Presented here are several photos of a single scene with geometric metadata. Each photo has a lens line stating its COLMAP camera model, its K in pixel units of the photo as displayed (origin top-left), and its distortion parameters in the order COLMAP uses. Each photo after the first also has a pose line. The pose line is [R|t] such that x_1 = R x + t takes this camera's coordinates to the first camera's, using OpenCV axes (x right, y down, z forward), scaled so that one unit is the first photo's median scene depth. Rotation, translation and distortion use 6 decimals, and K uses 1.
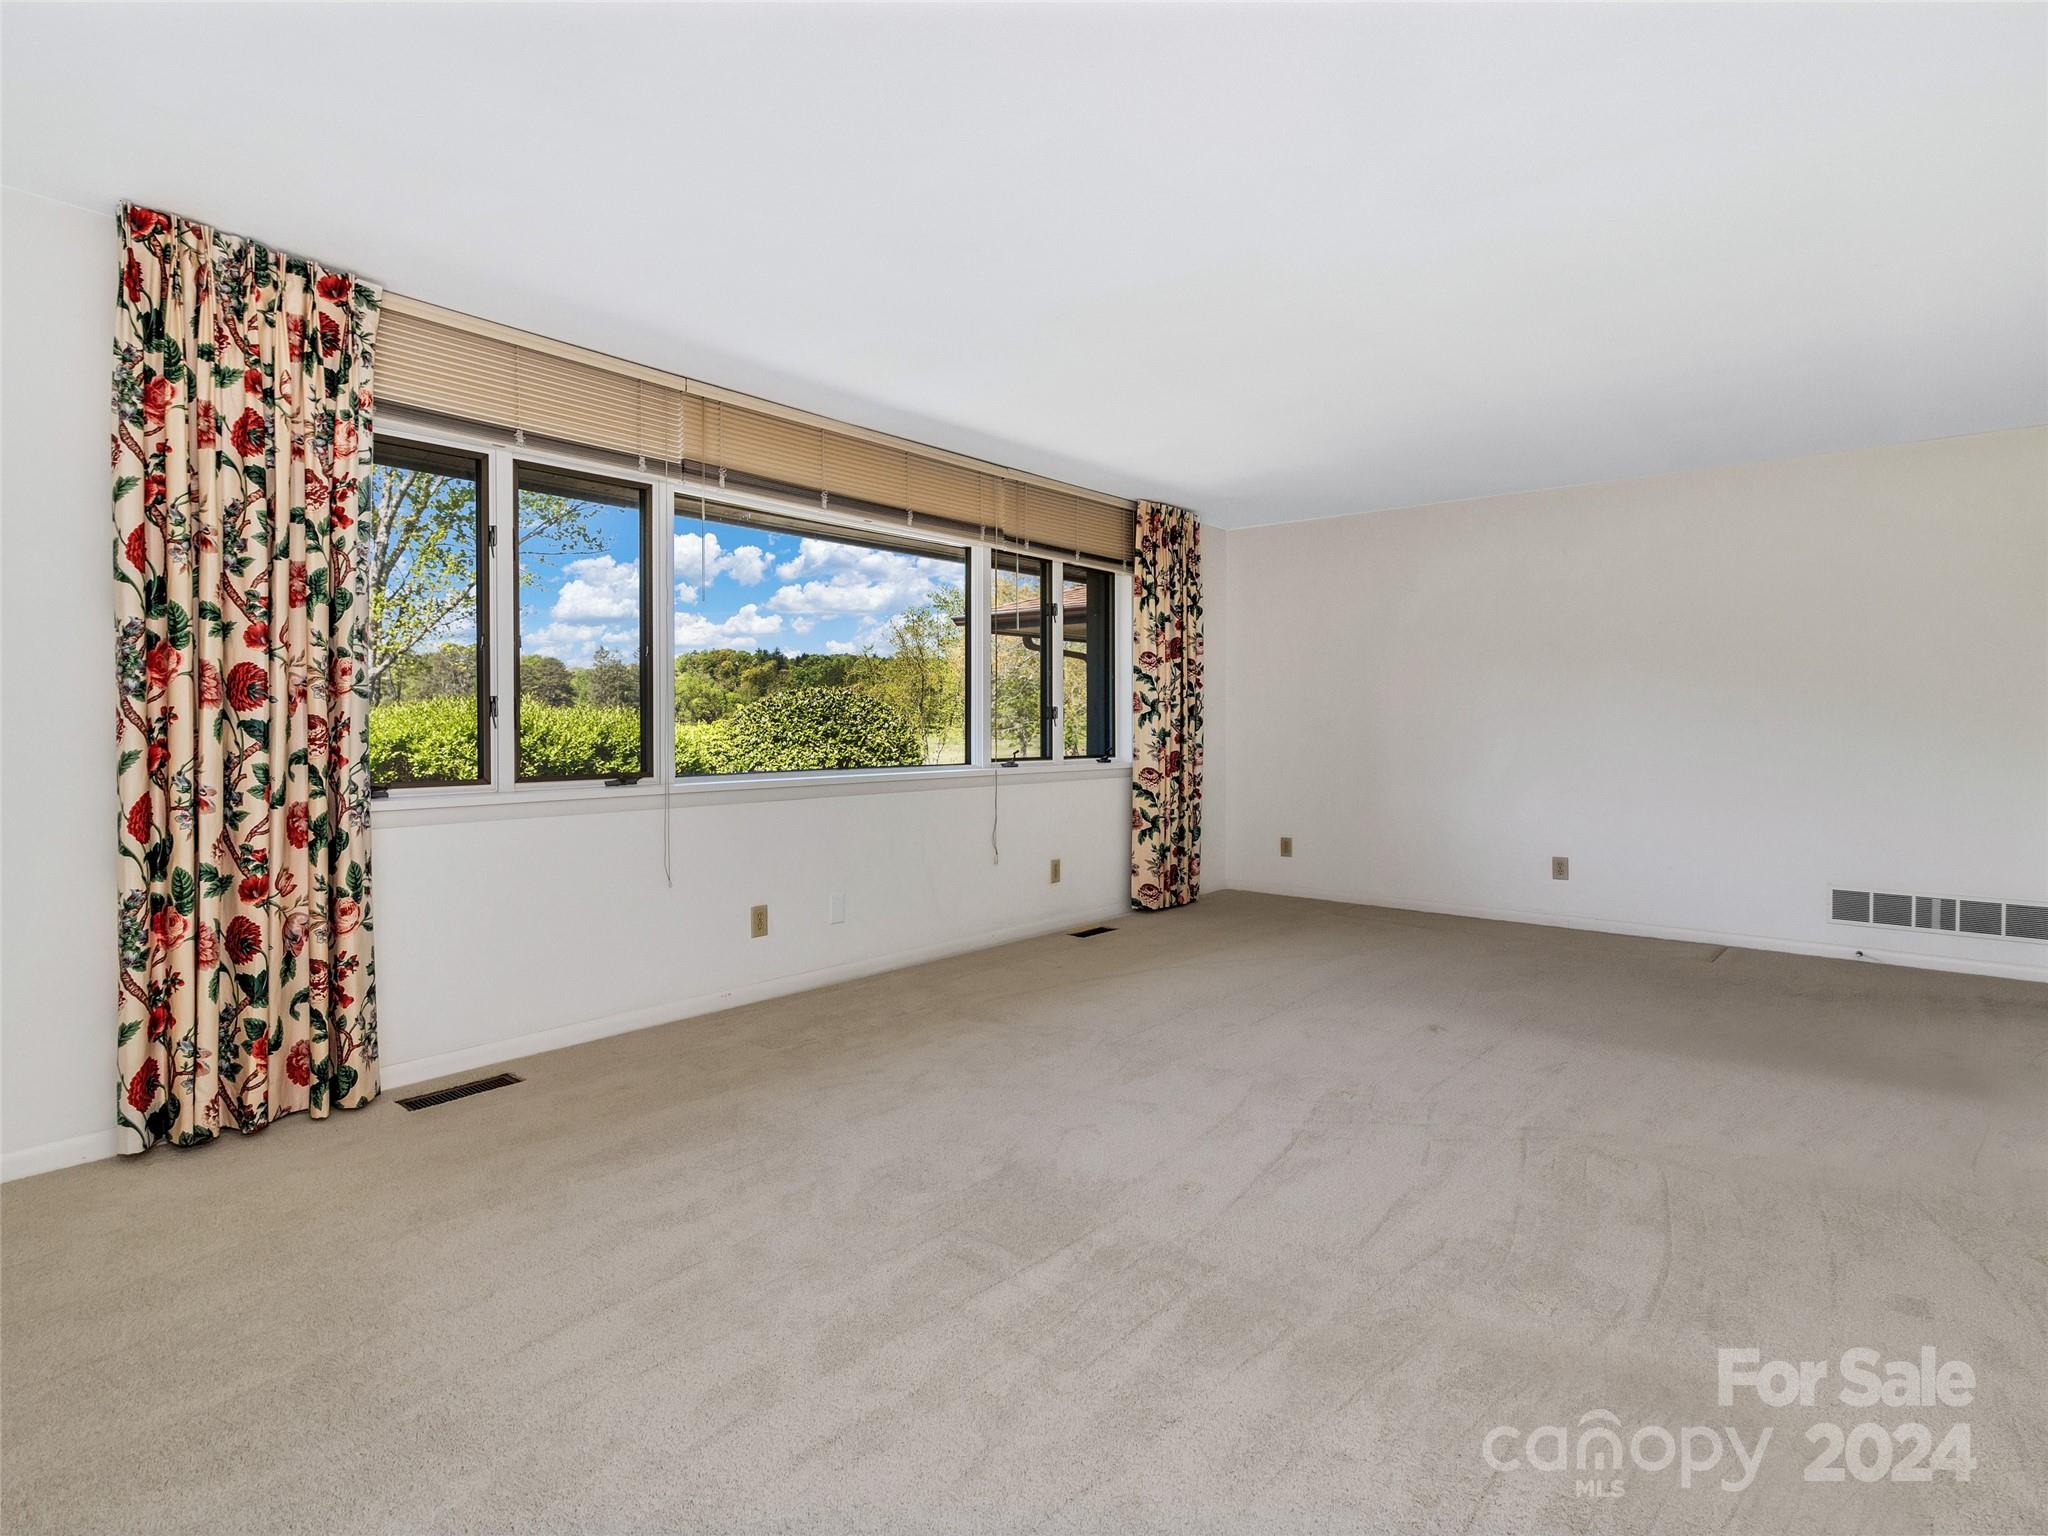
lens RADIAL K [[1071.4, 0, 1024.1], [0, 1071.4, 741.6], [0, 0, 1]] dist [0.002908, 0.000548]
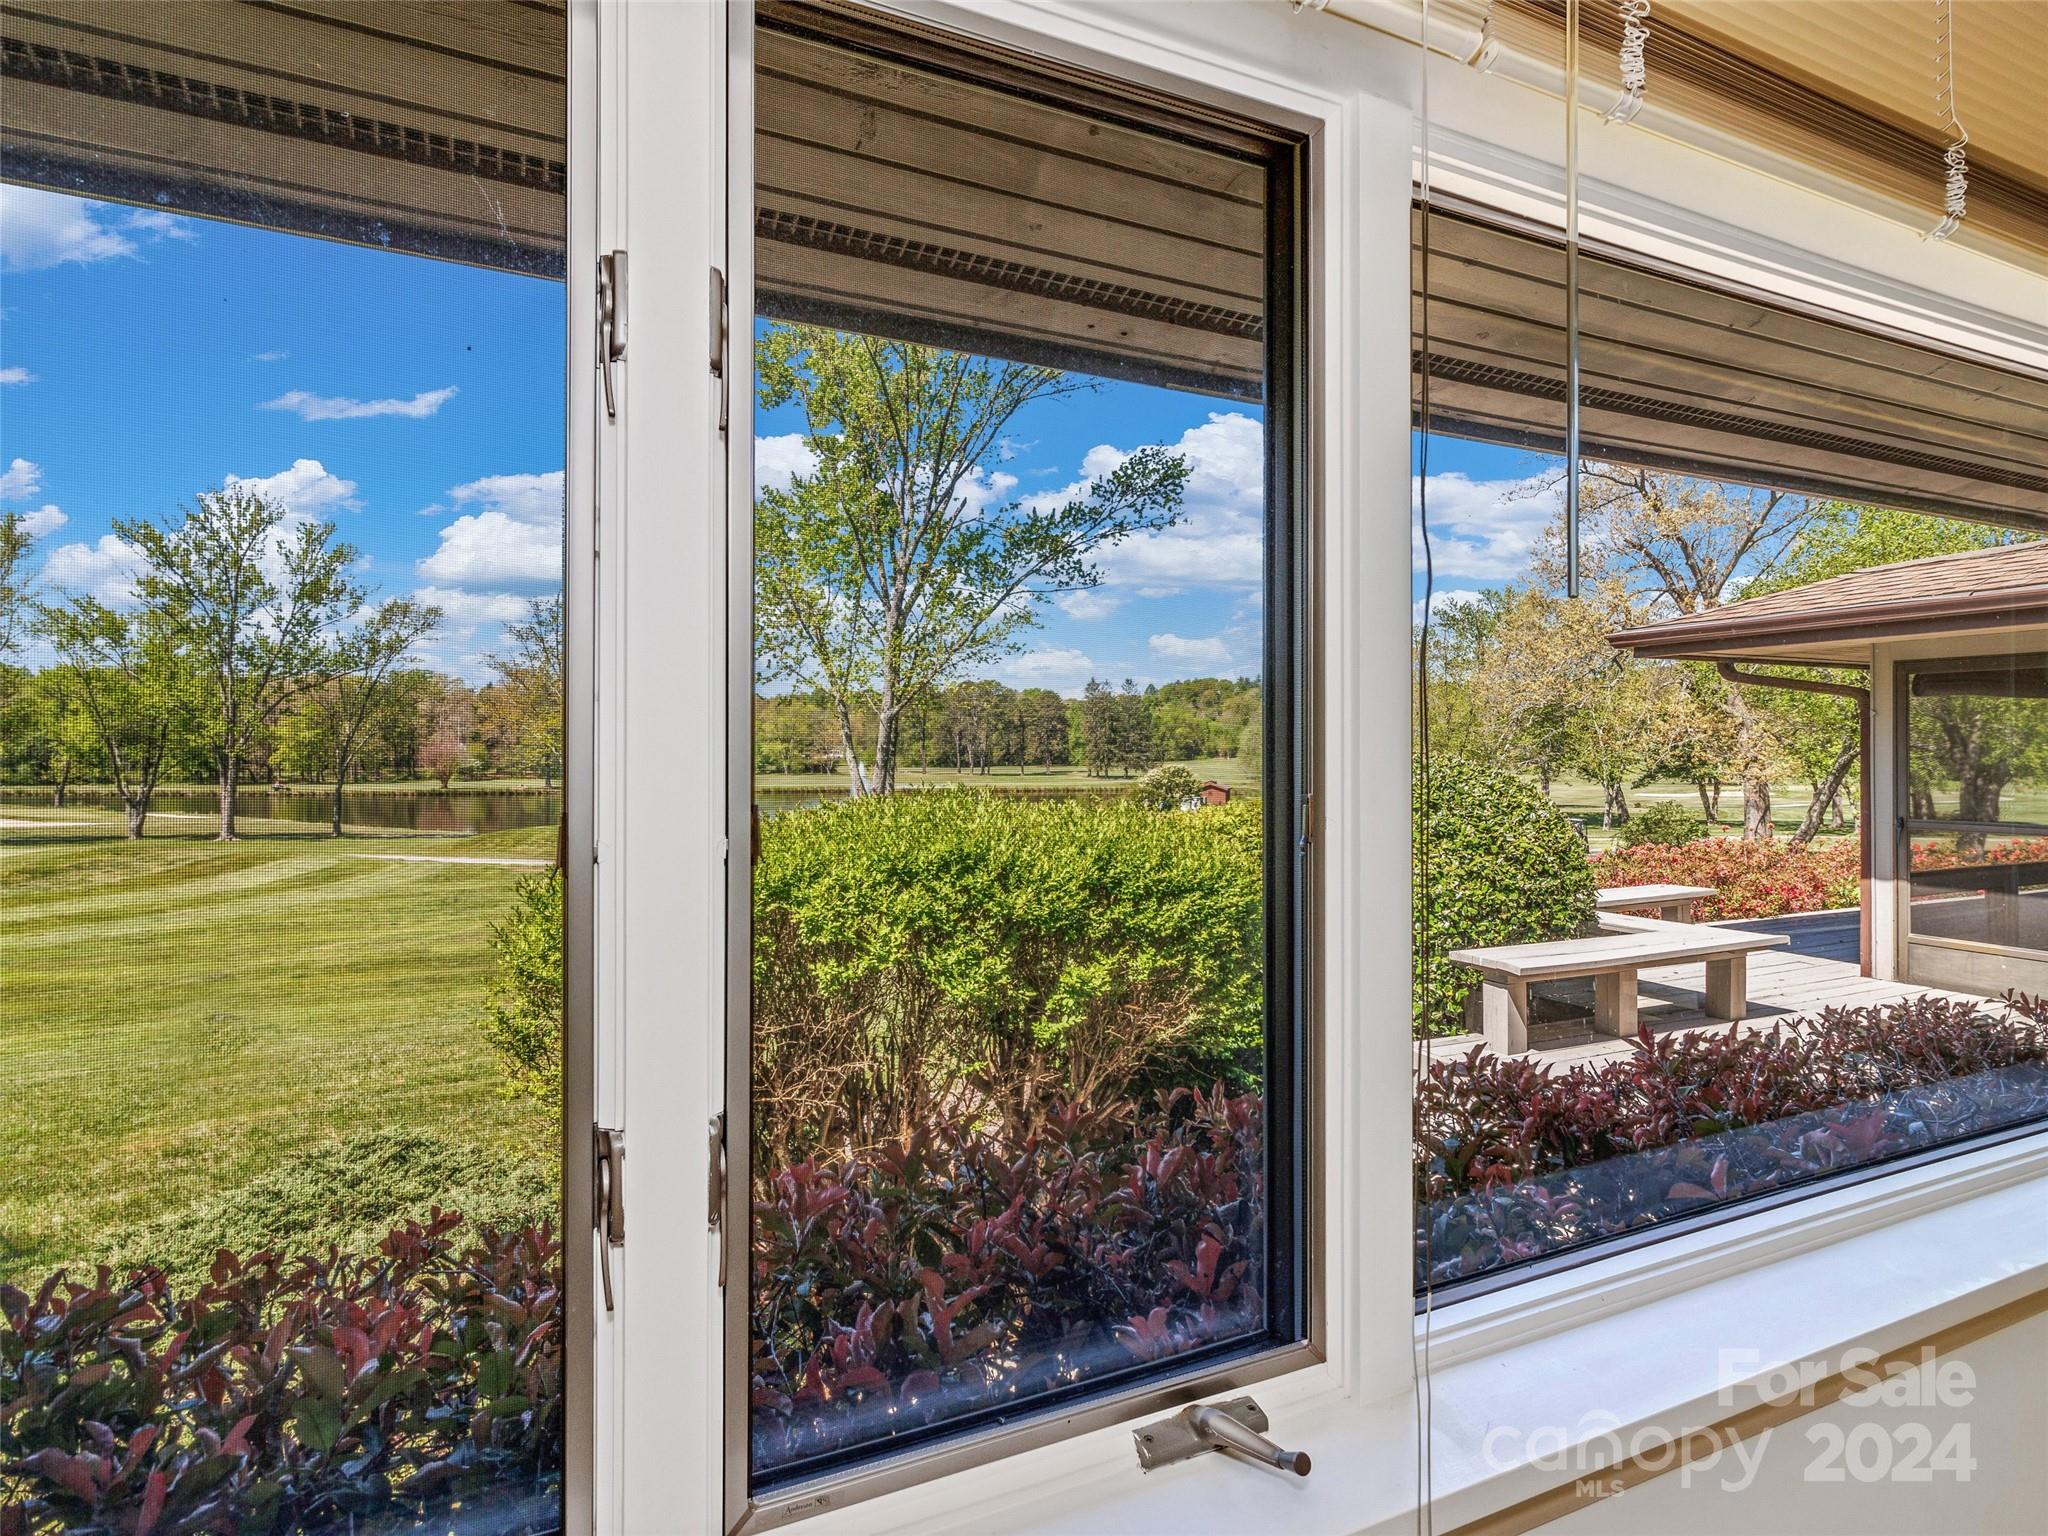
lens RADIAL K [[1071.4, 0, 1024.1], [0, 1071.4, 741.6], [0, 0, 1]] dist [0.002908, 0.000548]
pose [[0.905244, -0.001119, -0.424891, -0.042087], [-0.009361, 0.999701, -0.022577, -0.013264], [0.424790, 0.024415, 0.904963, 0.104170]]
